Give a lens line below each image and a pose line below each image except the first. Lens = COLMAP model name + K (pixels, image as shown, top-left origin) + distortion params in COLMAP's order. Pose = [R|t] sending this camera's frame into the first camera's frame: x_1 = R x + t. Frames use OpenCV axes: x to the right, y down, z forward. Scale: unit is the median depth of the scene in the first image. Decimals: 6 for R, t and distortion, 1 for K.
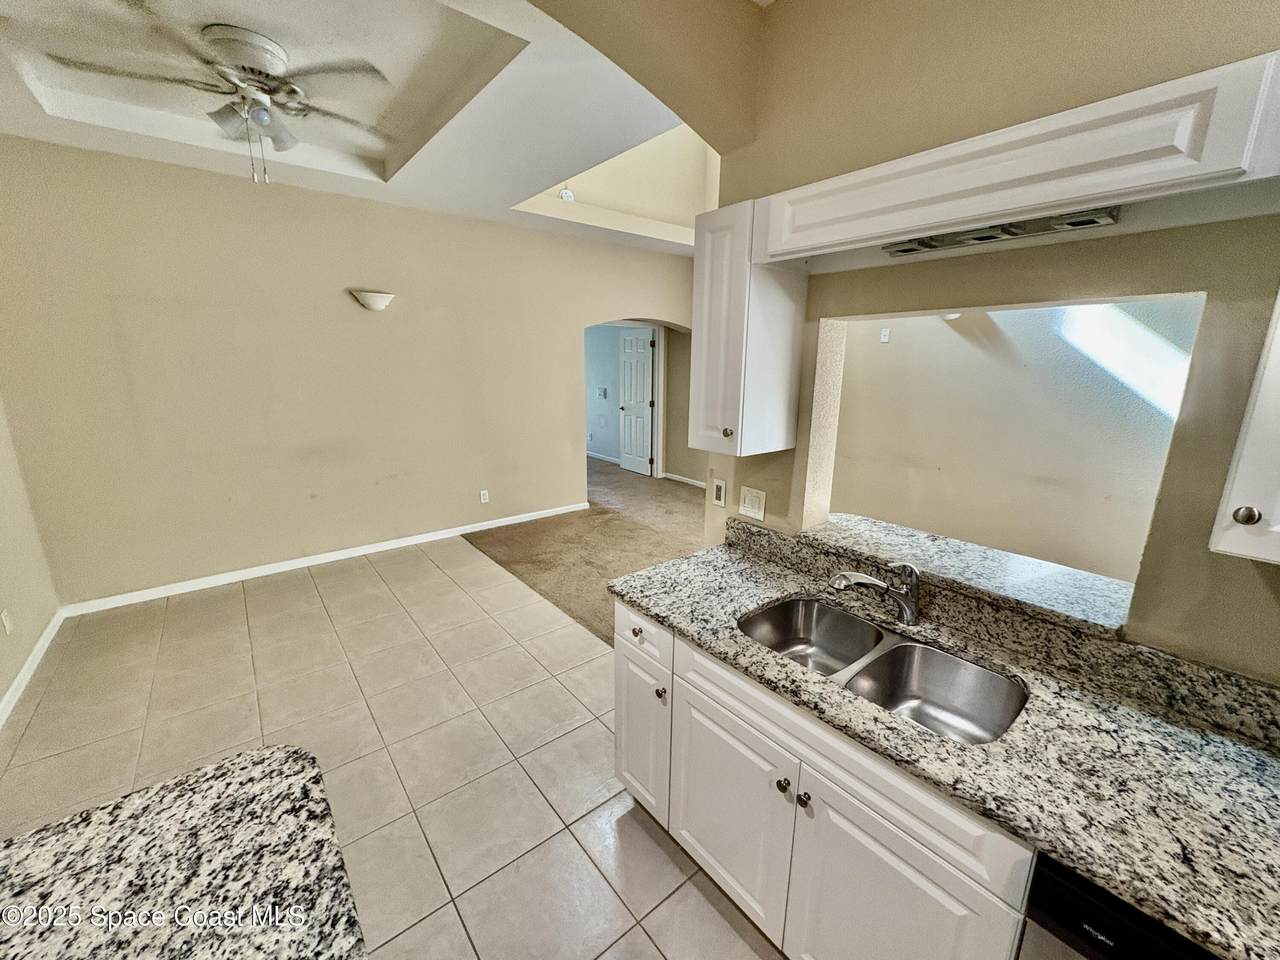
lens RADIAL K [[510.7, 0, 642.4], [0, 510.7, 479.2], [0, 0, 1]] dist [-0.002428, 0.000130]
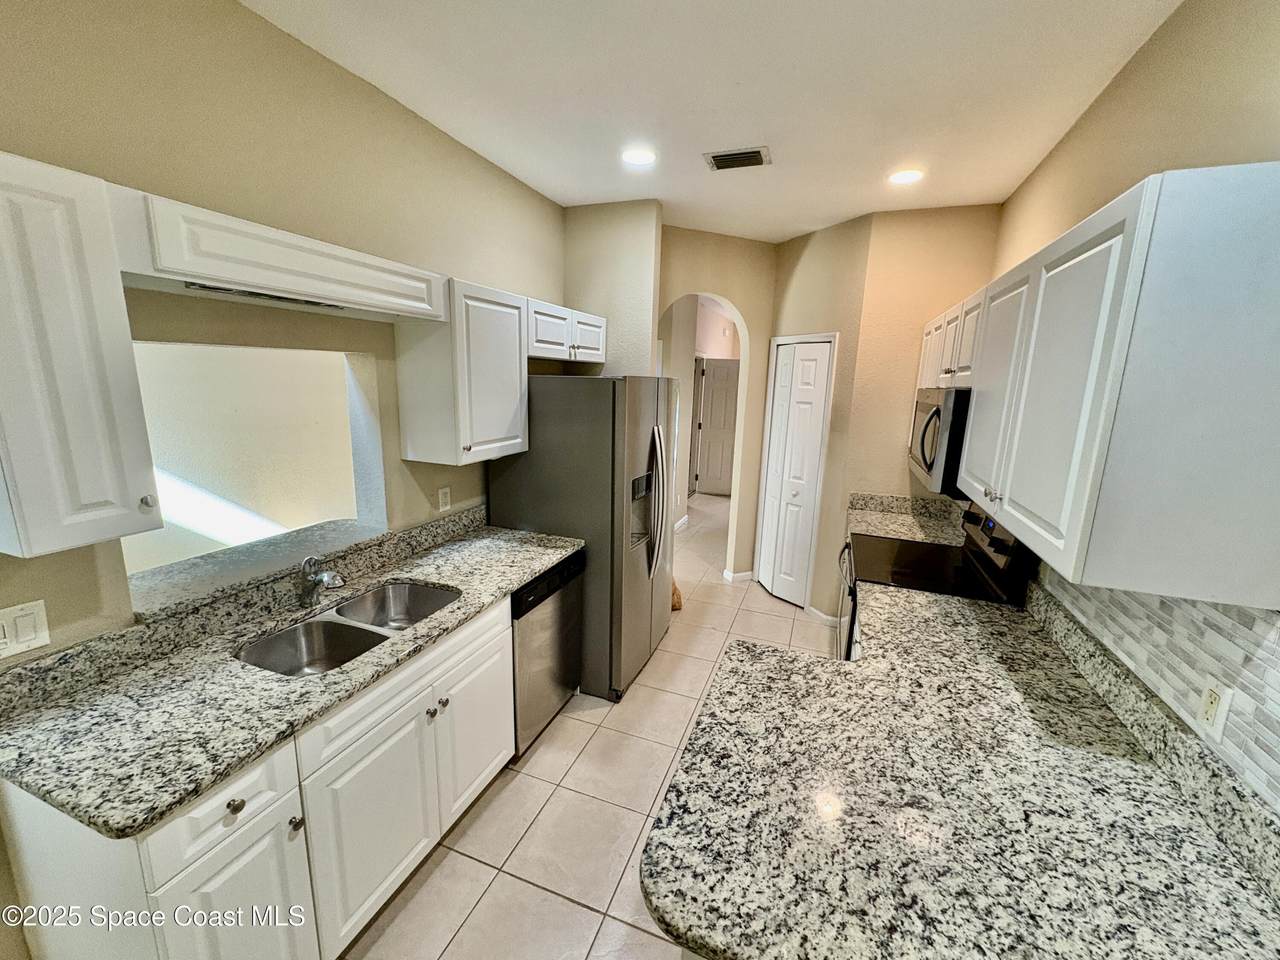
lens RADIAL K [[510.7, 0, 640.9], [0, 510.7, 480.1], [0, 0, 1]] dist [-0.002428, 0.000130]
pose [[-0.502305, -0.194426, 0.842549, -1.387928], [0.163589, 0.935429, 0.313386, -0.412555], [-0.849075, 0.295247, -0.438065, 1.298607]]
